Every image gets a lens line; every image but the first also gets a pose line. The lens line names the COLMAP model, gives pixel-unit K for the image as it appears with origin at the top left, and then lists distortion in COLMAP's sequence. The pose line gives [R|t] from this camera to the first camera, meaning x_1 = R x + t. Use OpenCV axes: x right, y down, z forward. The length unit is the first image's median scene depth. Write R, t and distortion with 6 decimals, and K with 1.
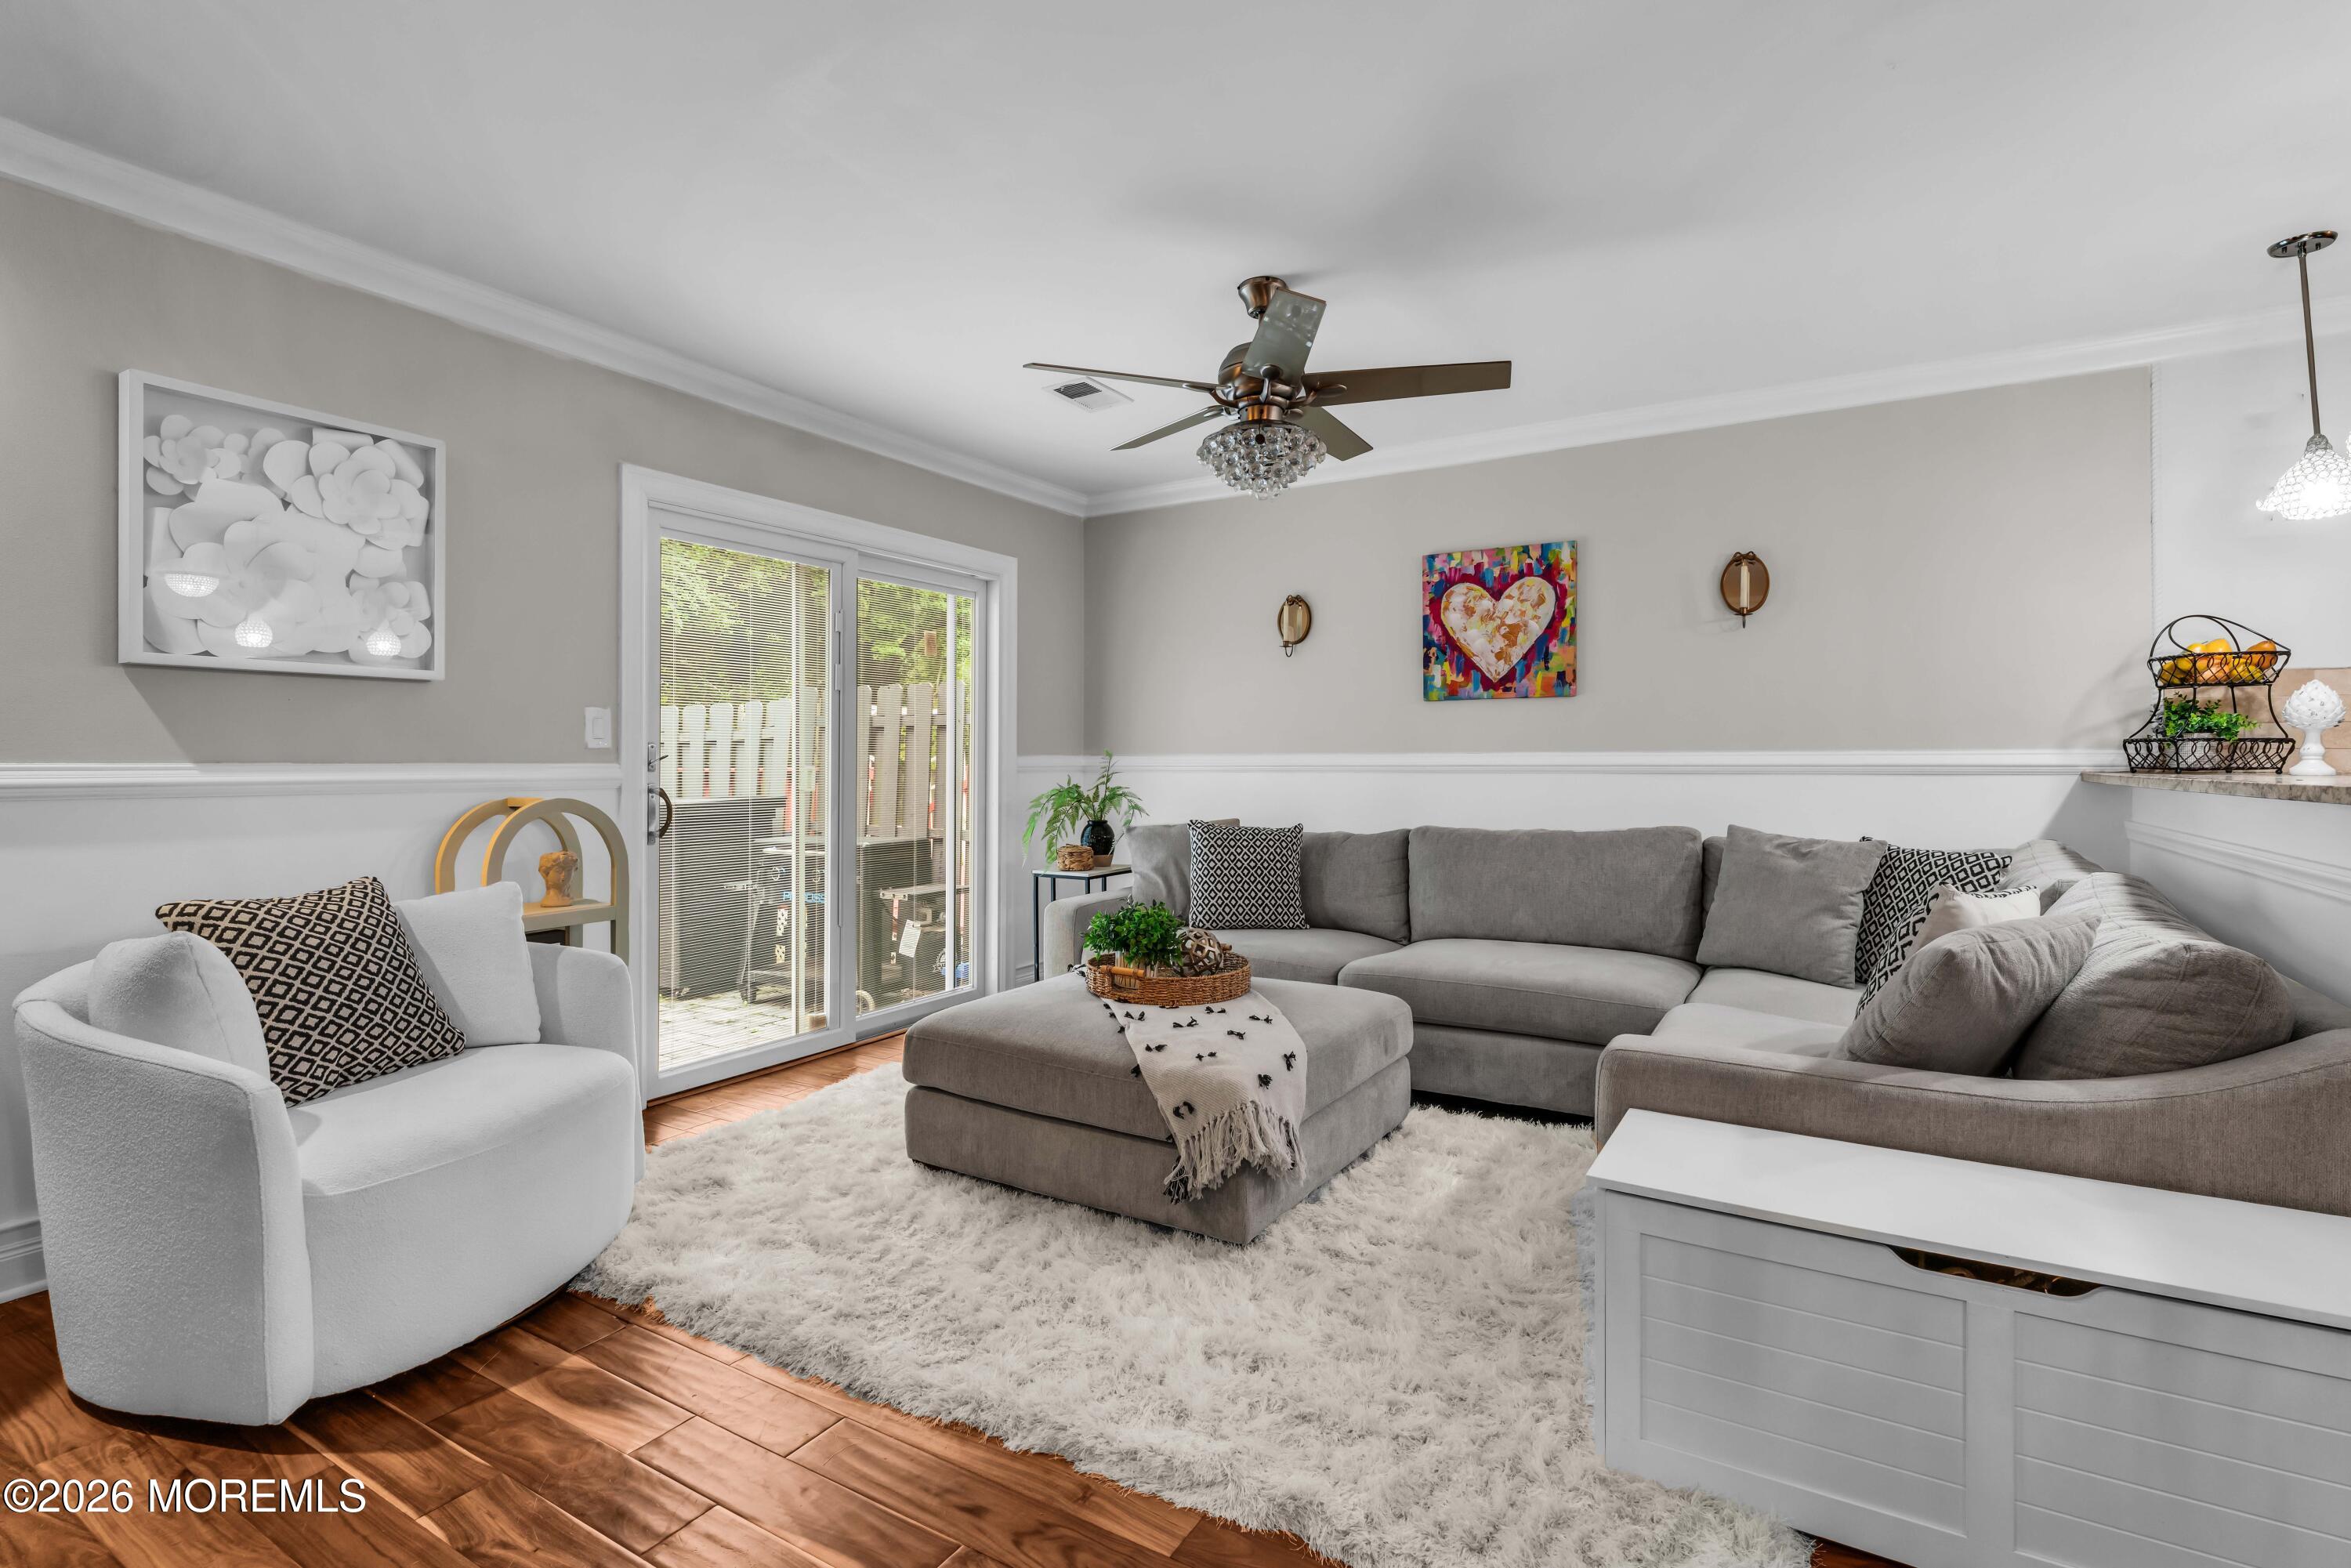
lens RADIAL K [[1091.0, 0, 1174.7], [0, 1091.0, 762.7], [0, 0, 1]] dist [-0.003760, -0.001086]
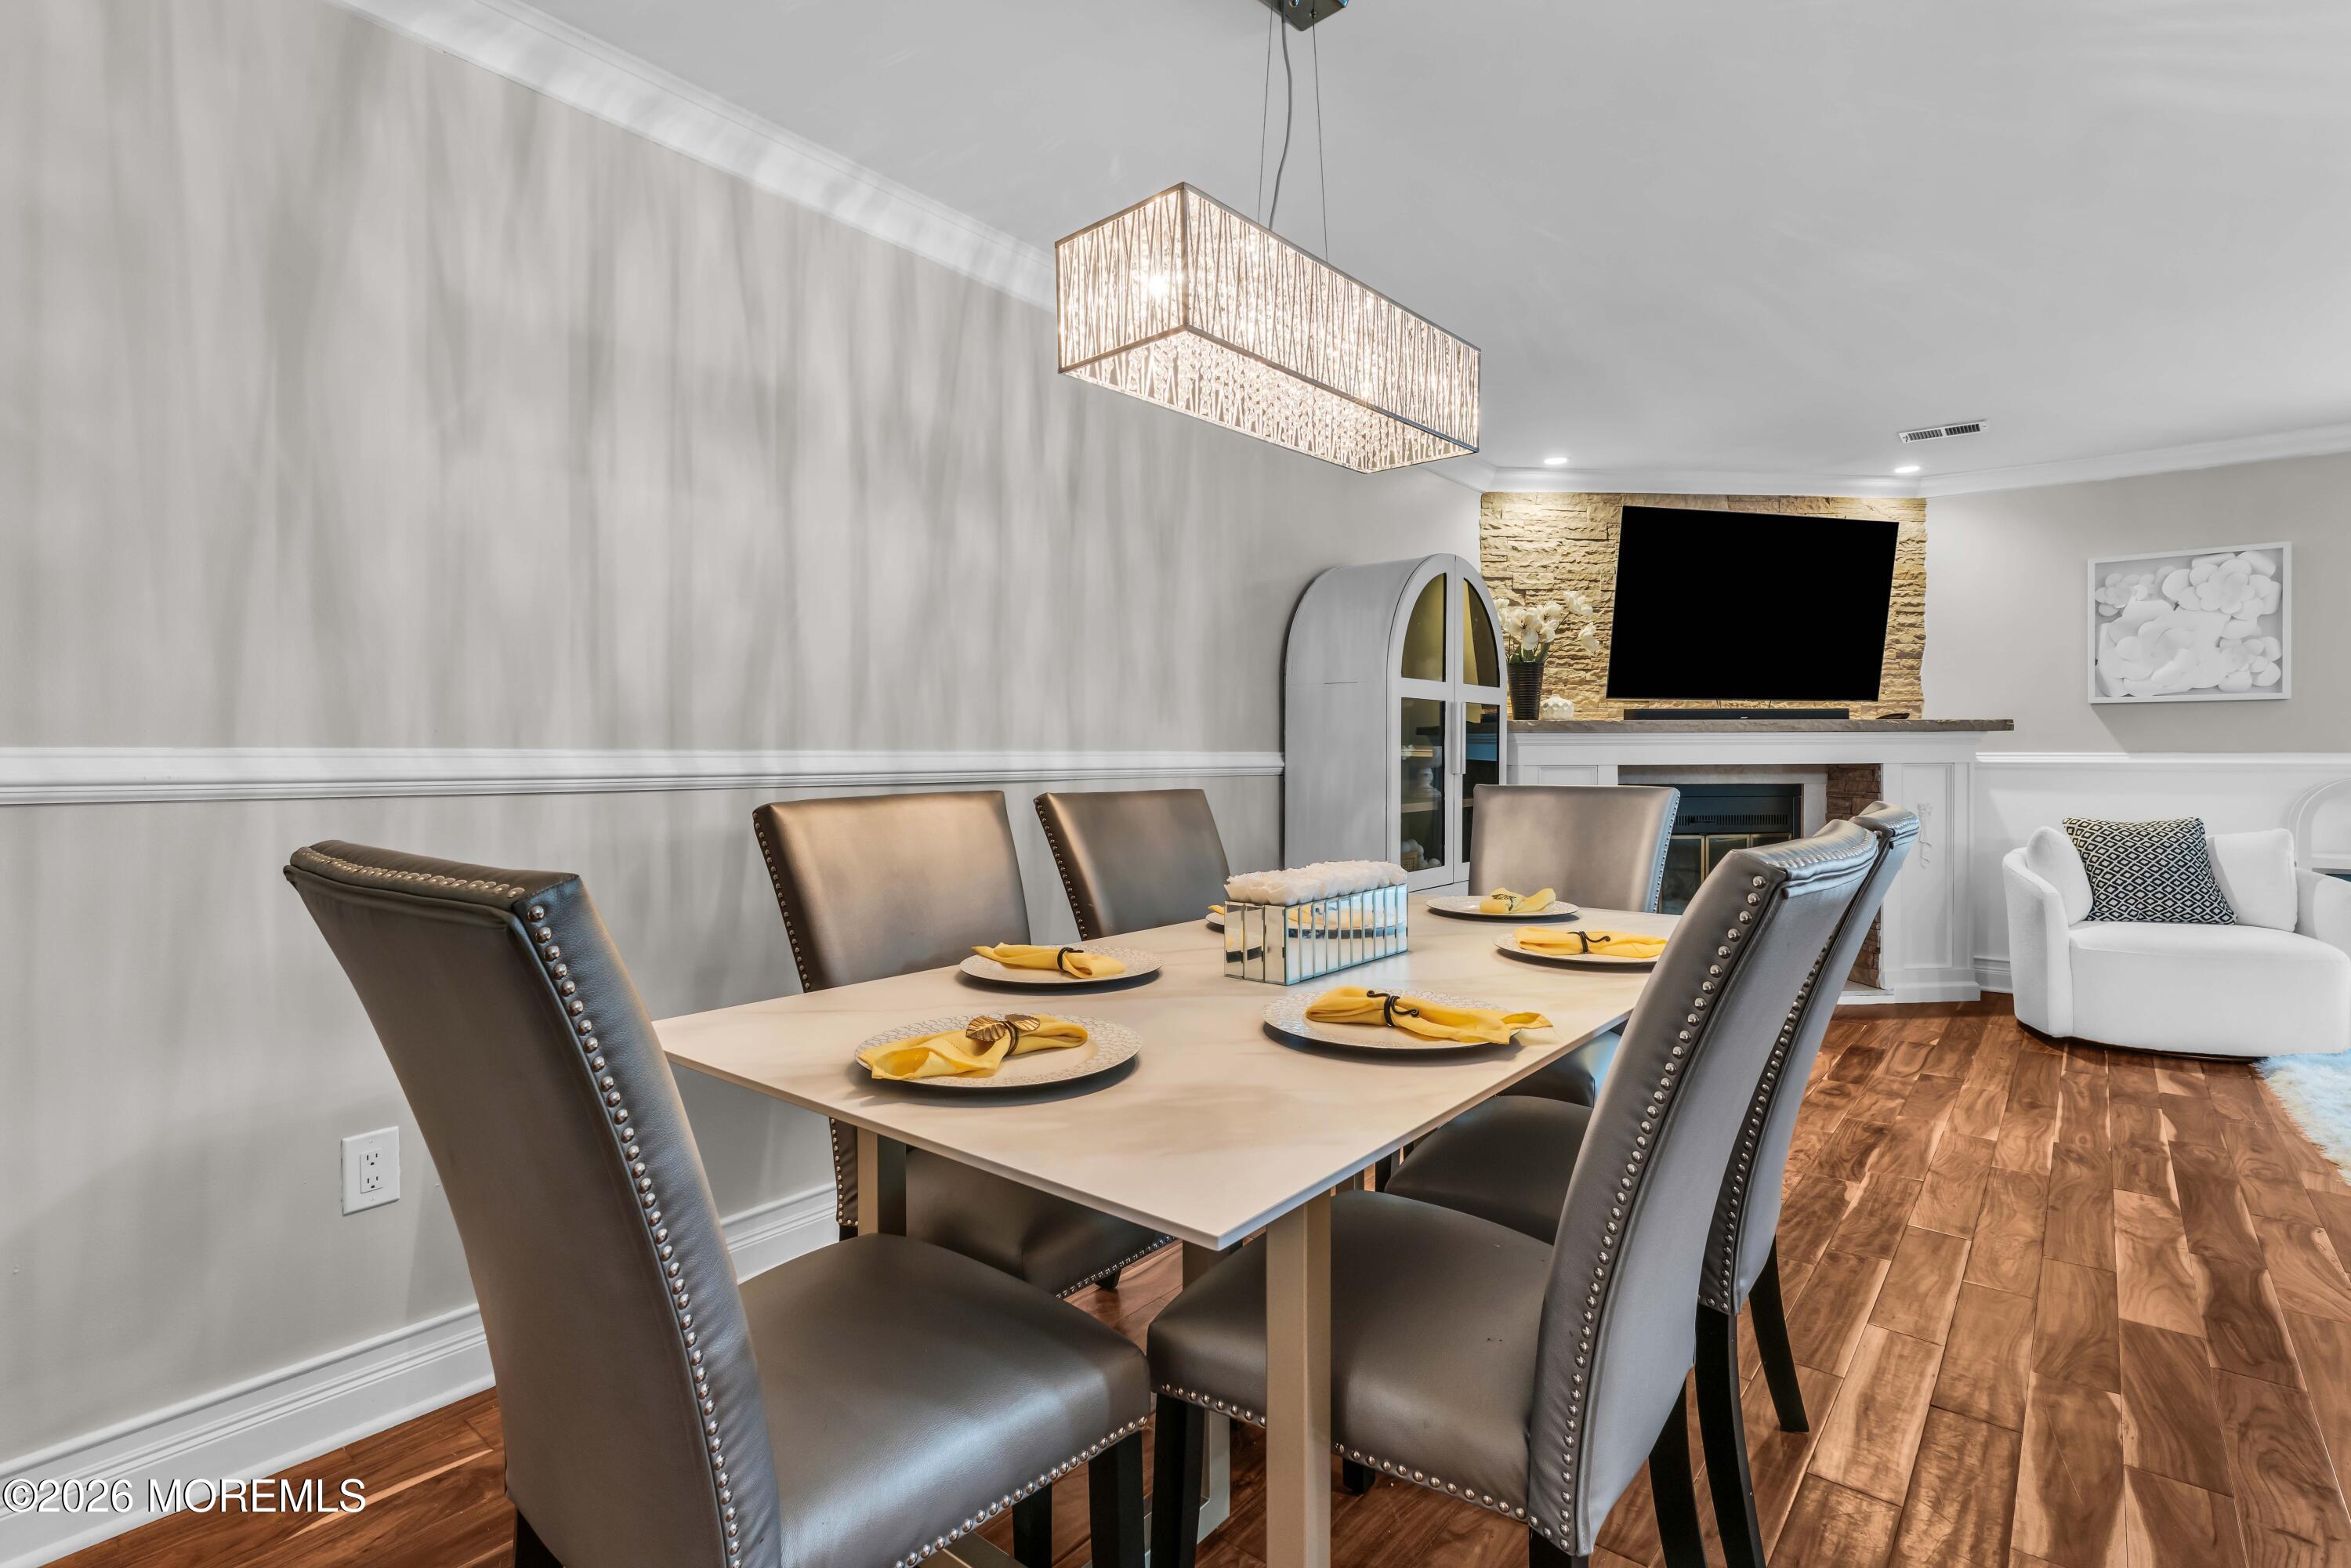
lens RADIAL K [[1124.8, 0, 1170.3], [0, 1124.8, 758.5], [0, 0, 1]] dist [0.002939, -0.001211]
pose [[-0.146063, 0.004948, -0.989263, 1.113710], [0.001800, 0.999987, 0.004735, -0.002049], [0.989274, -0.001089, -0.146070, -0.315379]]
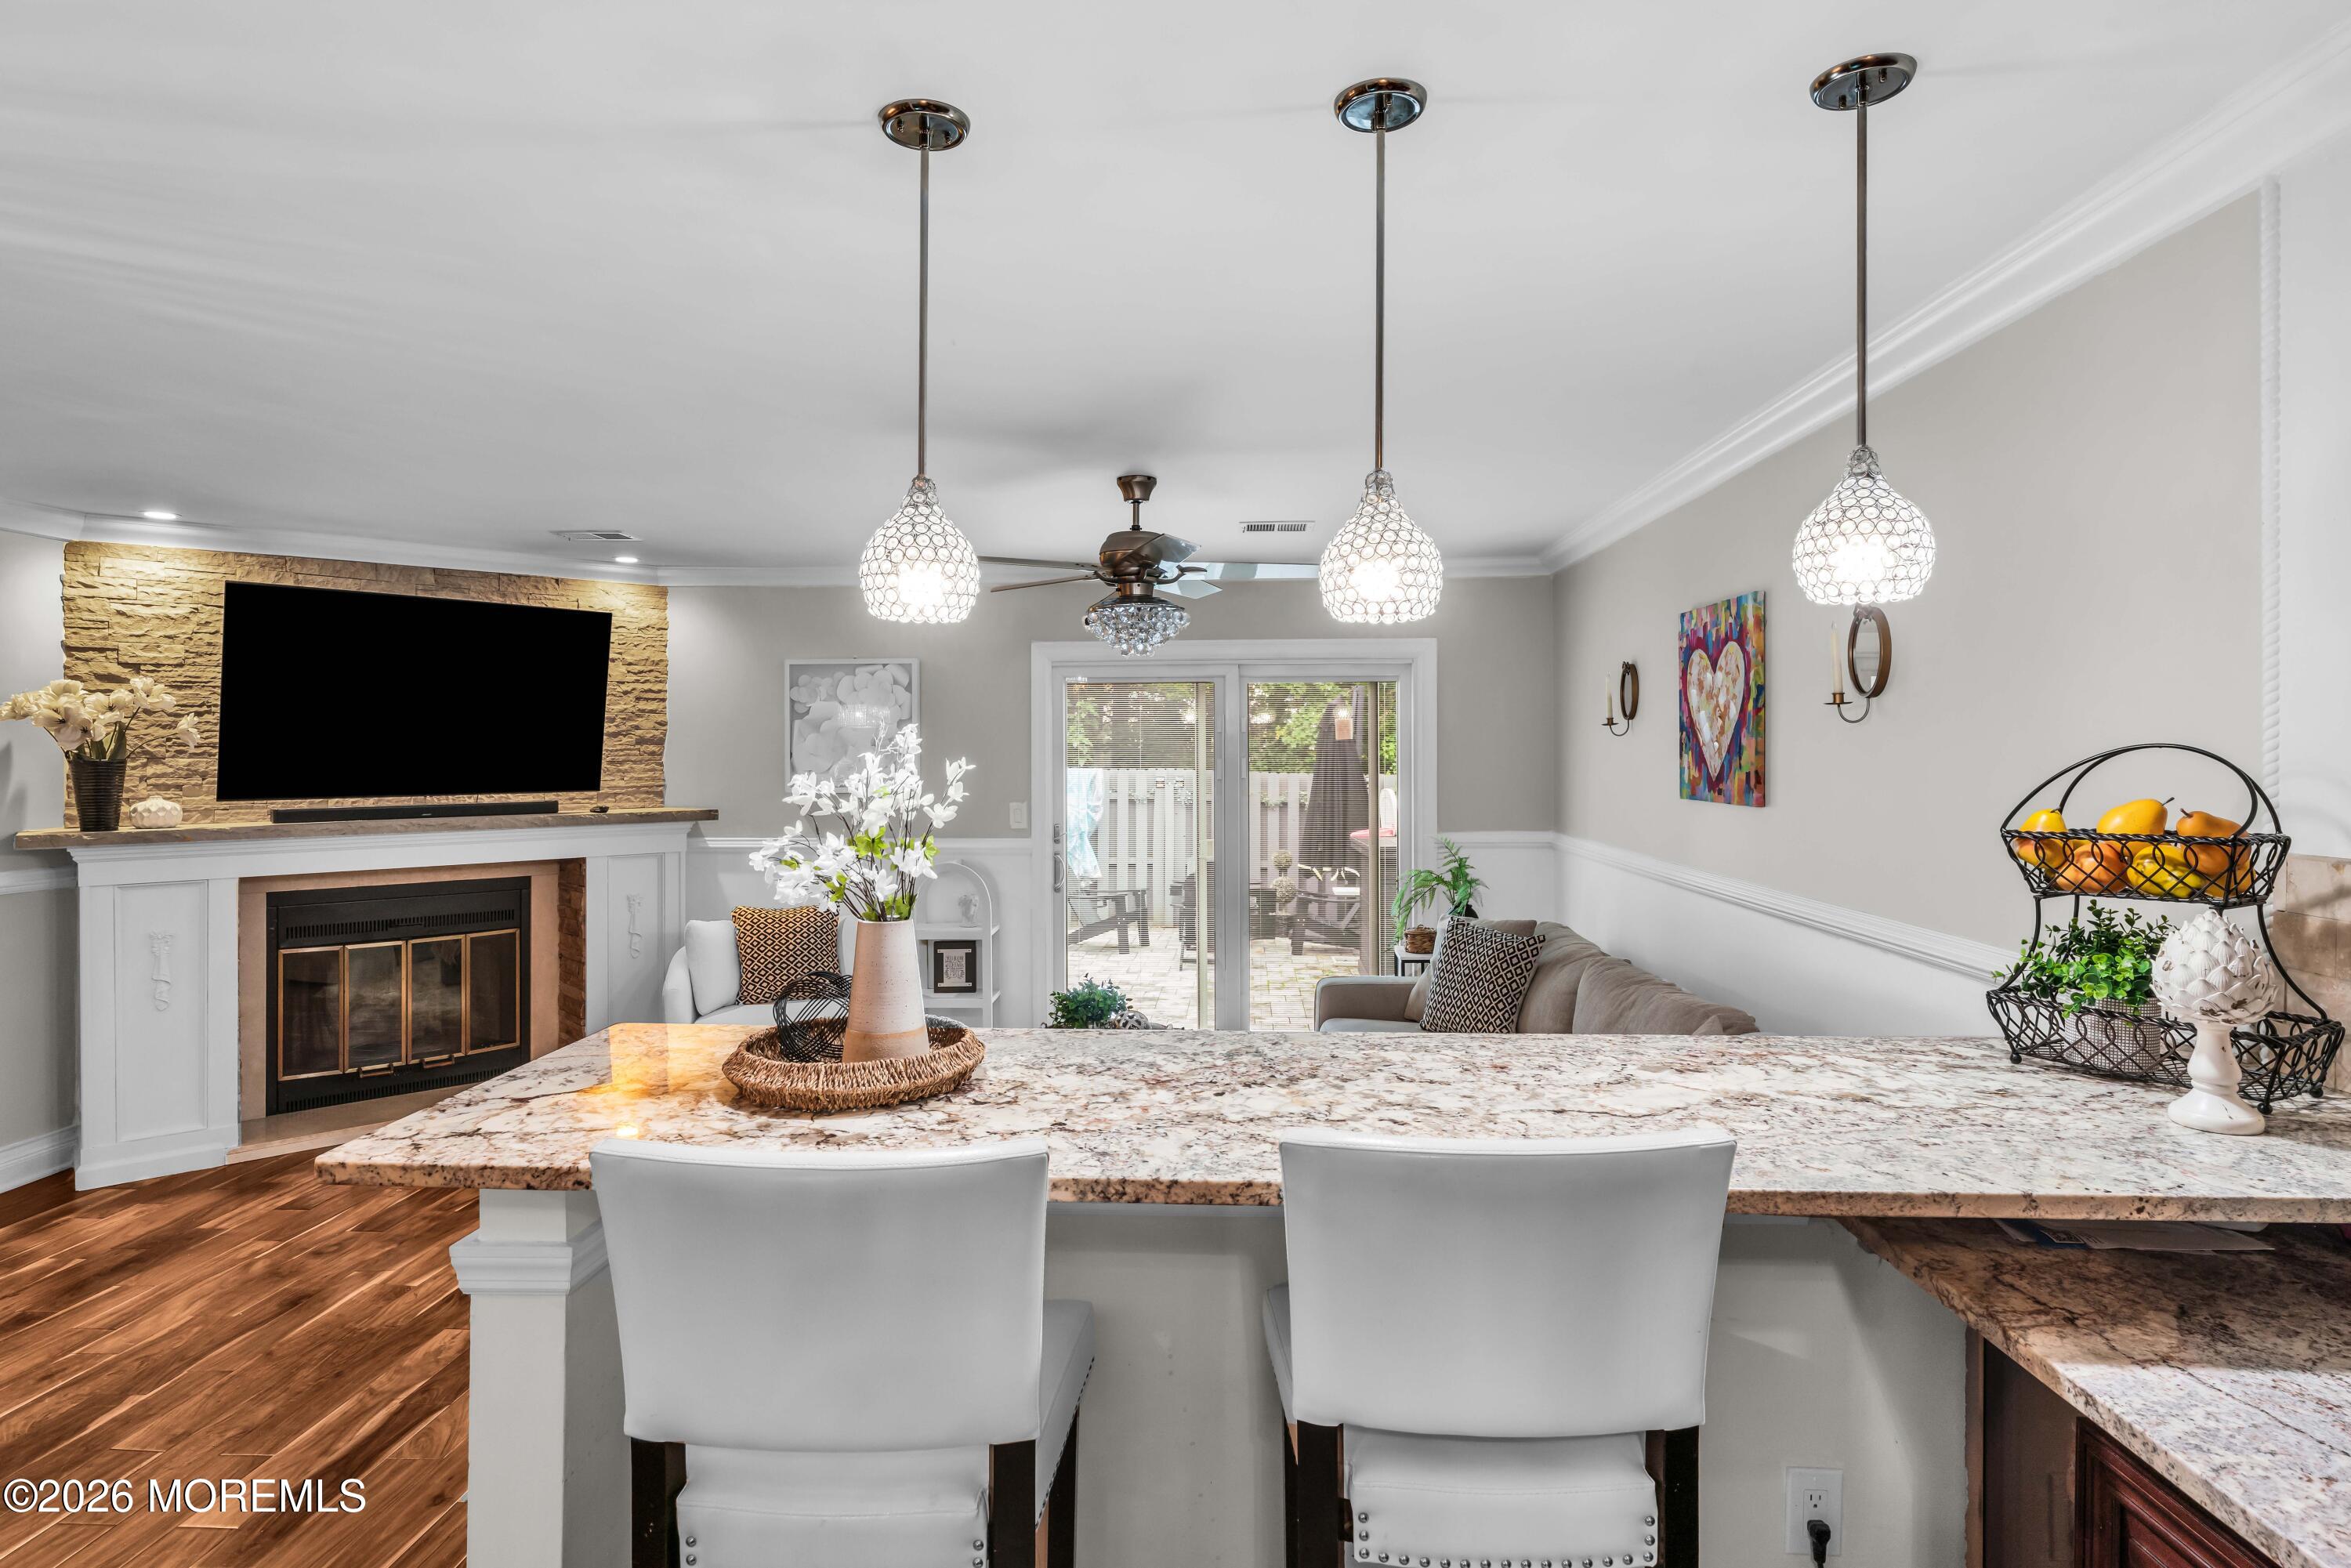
lens RADIAL K [[1268.2, 0, 1181.2], [0, 1268.2, 744.9], [0, 0, 1]] dist [-0.002528, -0.000733]
pose [[0.474956, -0.001707, -0.880008, 1.361221], [0.002575, 0.999997, -0.000550, -0.151839], [0.880006, -0.002005, 0.474959, 0.397461]]
